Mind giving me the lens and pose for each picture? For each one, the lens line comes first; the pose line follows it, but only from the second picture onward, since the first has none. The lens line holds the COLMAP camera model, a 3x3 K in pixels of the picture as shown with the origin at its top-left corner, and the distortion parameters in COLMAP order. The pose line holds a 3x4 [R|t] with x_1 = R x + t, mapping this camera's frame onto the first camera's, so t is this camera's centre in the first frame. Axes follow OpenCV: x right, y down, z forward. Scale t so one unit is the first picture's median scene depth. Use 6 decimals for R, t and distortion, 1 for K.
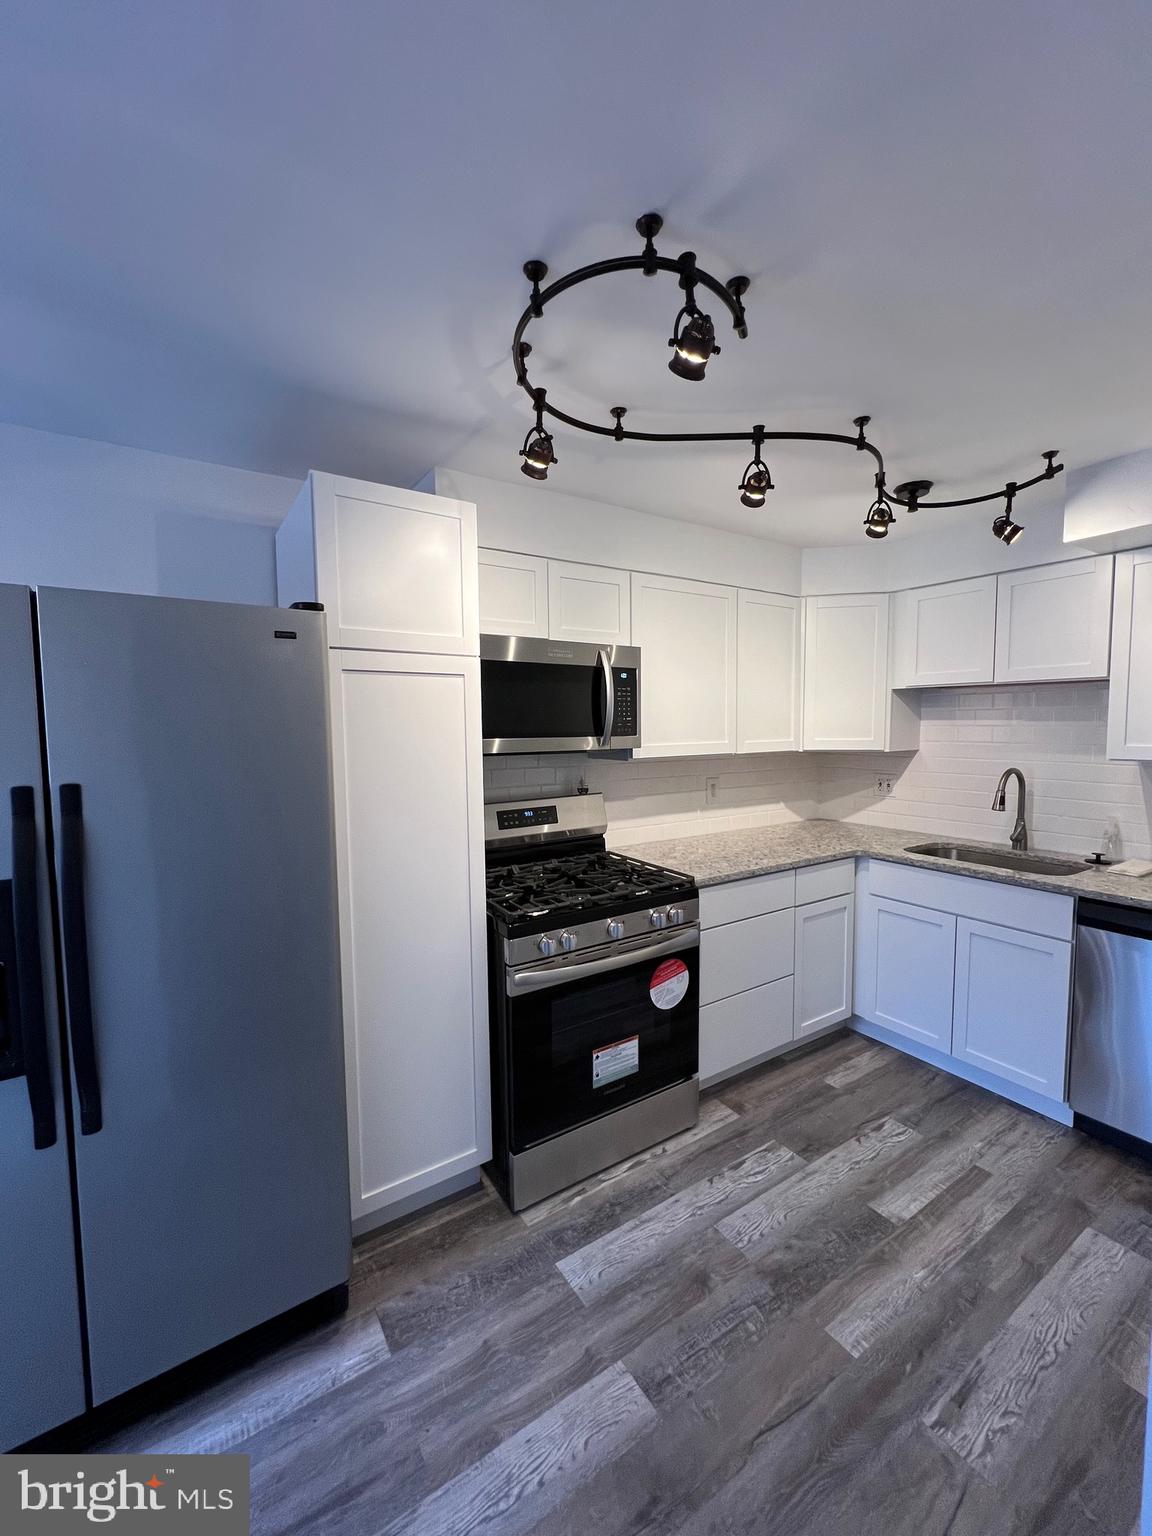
lens RADIAL K [[611.7, 0, 572.5], [0, 611.7, 775.0], [0, 0, 1]] dist [0.001777, 0.000256]
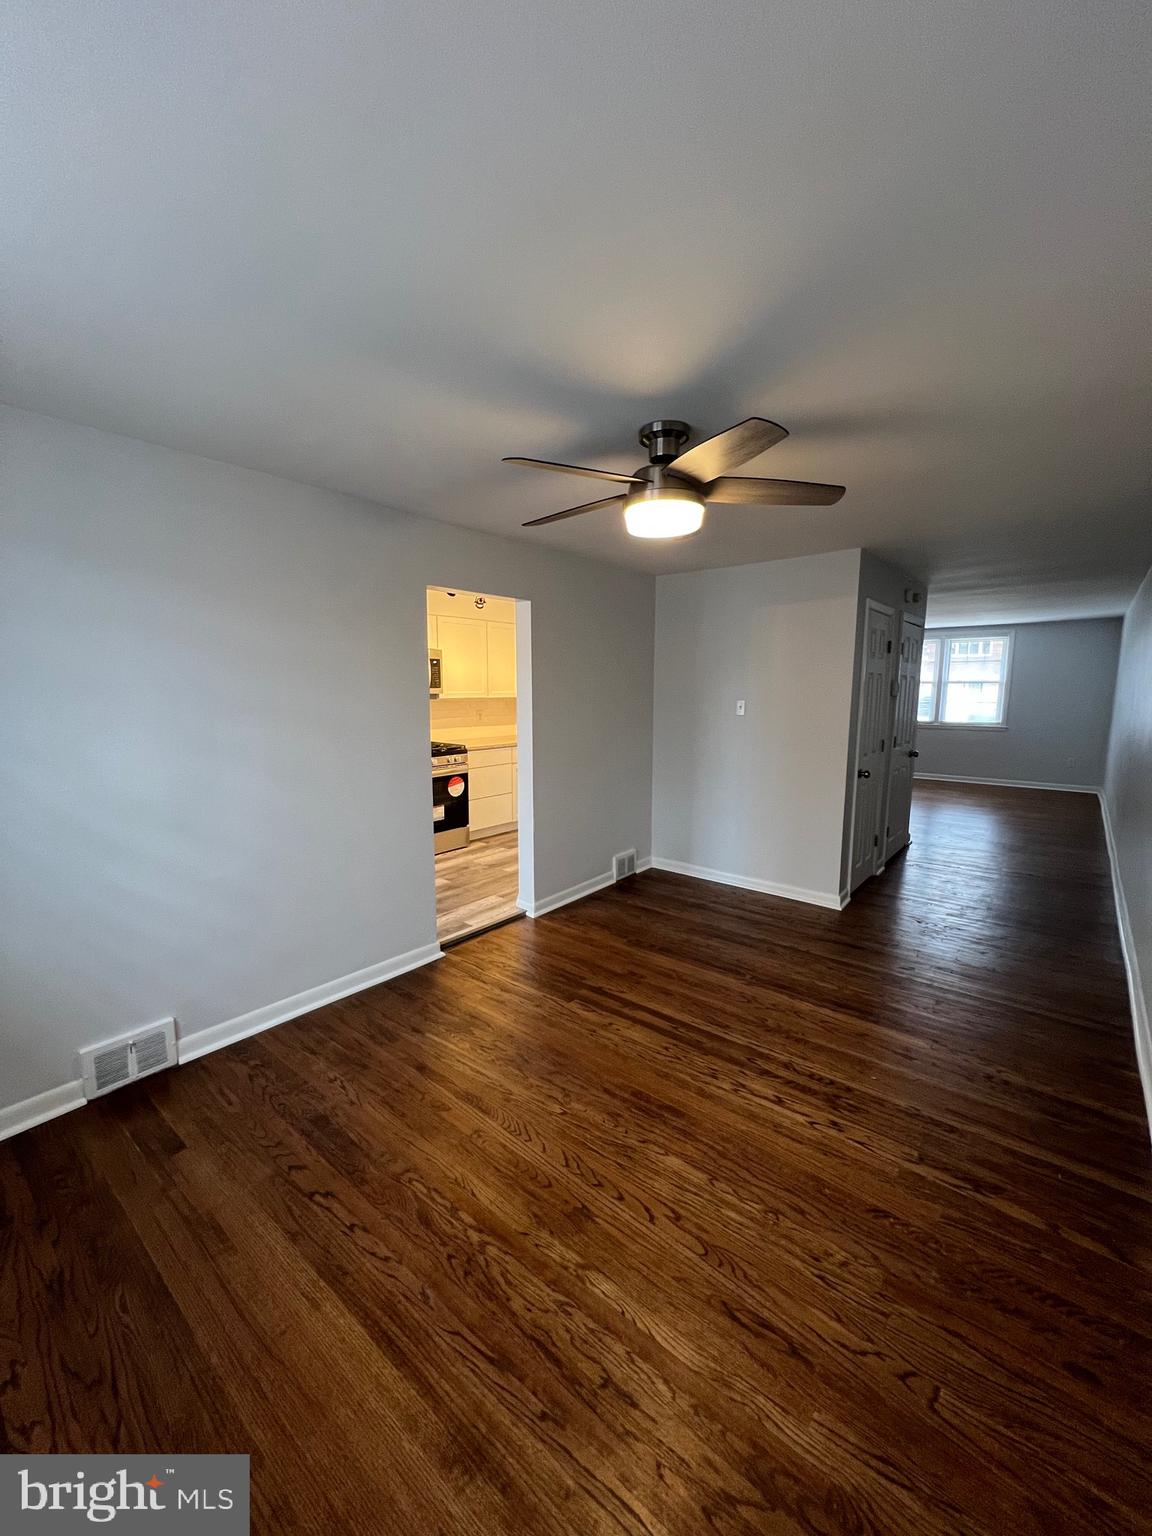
lens RADIAL K [[611.7, 0, 572.6], [0, 611.7, 767.9], [0, 0, 1]] dist [0.001777, 0.000256]
pose [[0.952247, -0.025742, 0.304240, -0.150214], [0.010175, 0.998562, 0.052644, 0.136379], [-0.305158, -0.047034, 0.951140, -1.548126]]
